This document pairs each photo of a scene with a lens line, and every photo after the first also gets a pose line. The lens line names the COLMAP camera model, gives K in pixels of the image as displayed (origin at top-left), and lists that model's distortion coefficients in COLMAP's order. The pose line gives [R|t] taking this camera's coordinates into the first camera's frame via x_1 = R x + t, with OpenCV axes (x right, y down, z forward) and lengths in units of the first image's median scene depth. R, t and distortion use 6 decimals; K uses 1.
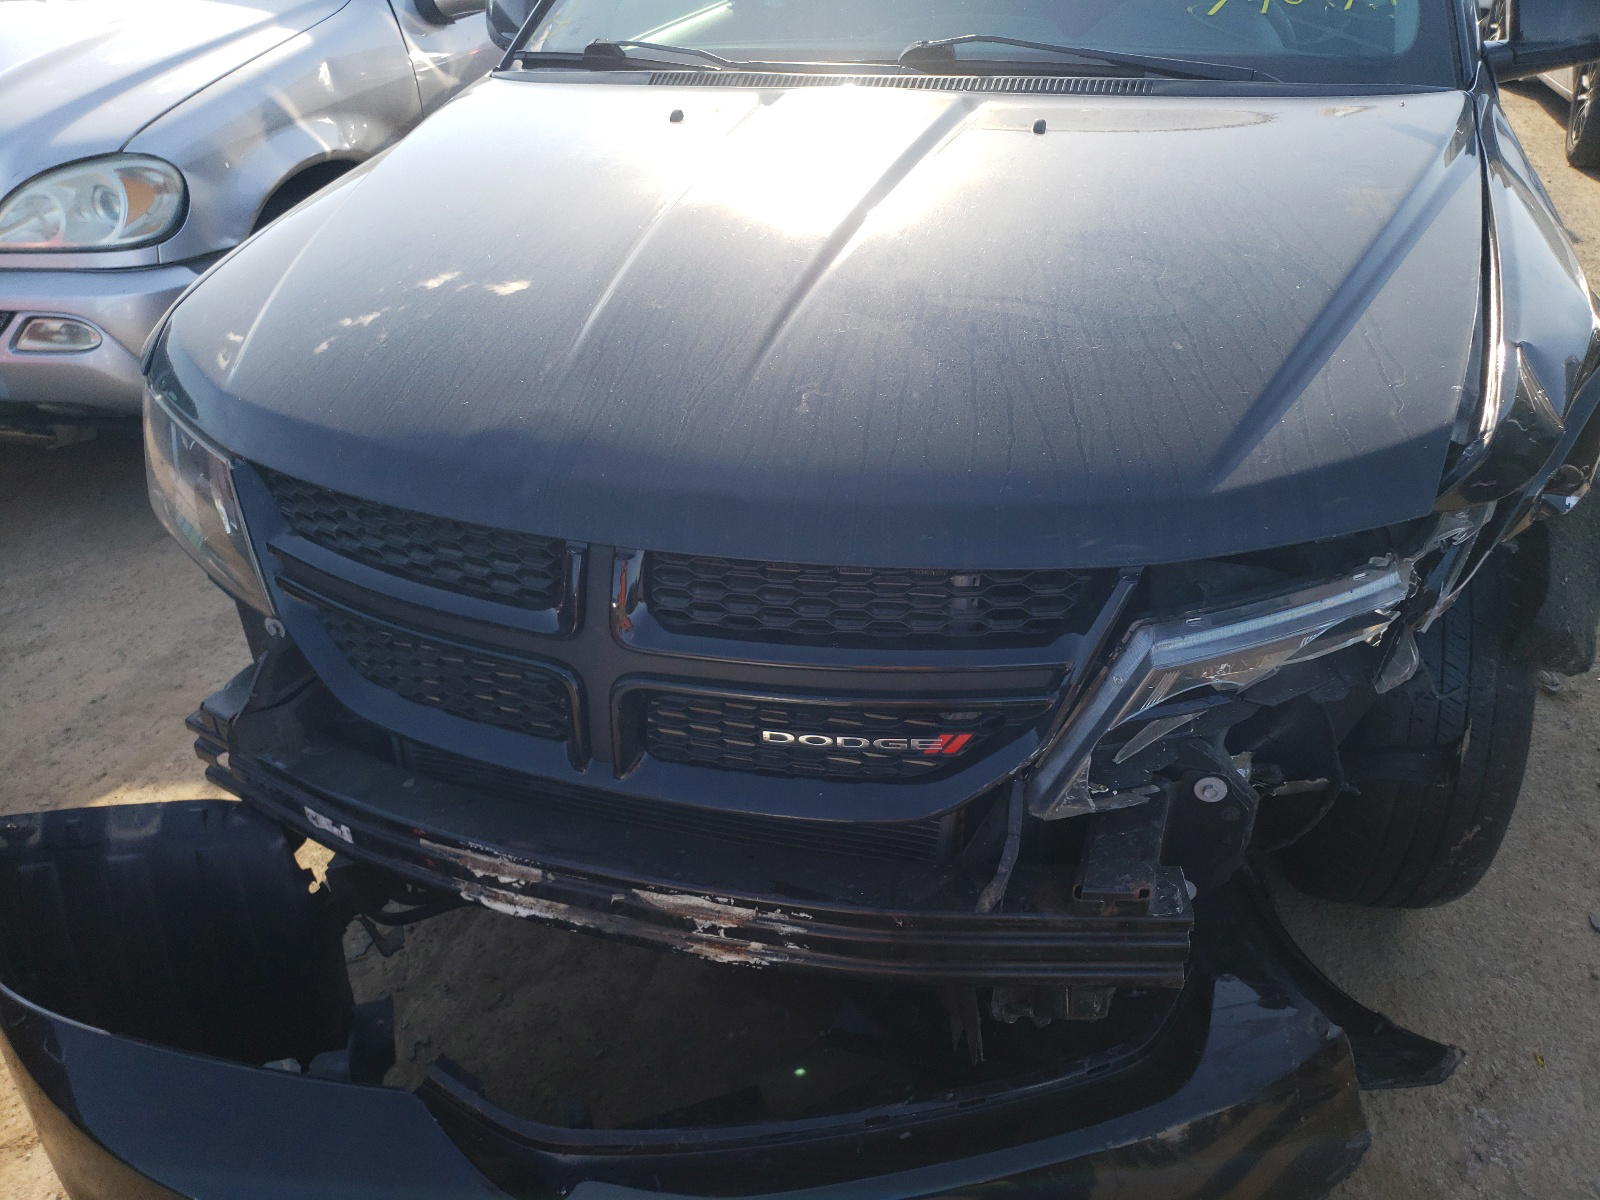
lens RADIAL K [[1318.0, 0, 800.0], [0, 1318.0, 600.0], [0, 0, 1]] dist [0.002392, -0.003812]
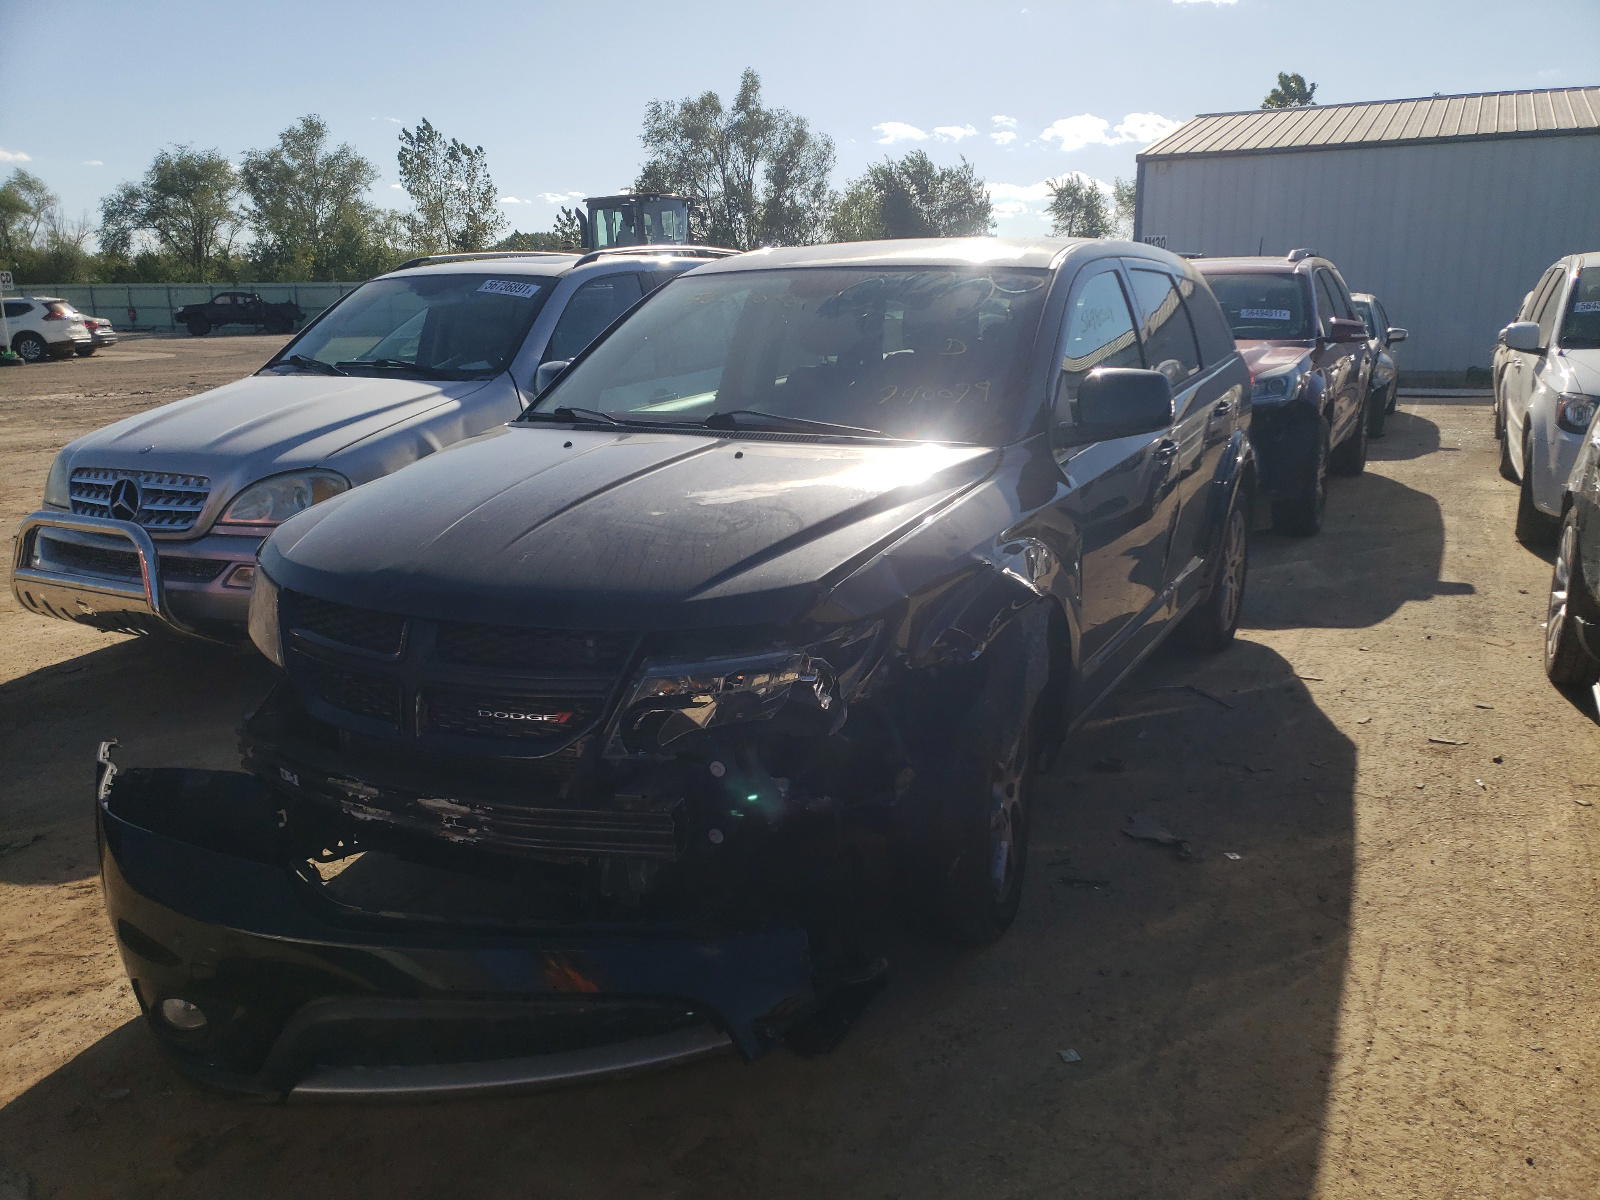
lens RADIAL K [[1318.0, 0, 800.0], [0, 1318.0, 600.0], [0, 0, 1]] dist [0.002392, -0.003812]
pose [[0.986467, 0.049253, -0.156384, 0.687310], [-0.089104, 0.961712, -0.259175, 0.374127], [0.137631, 0.269602, 0.953086, -0.813128]]
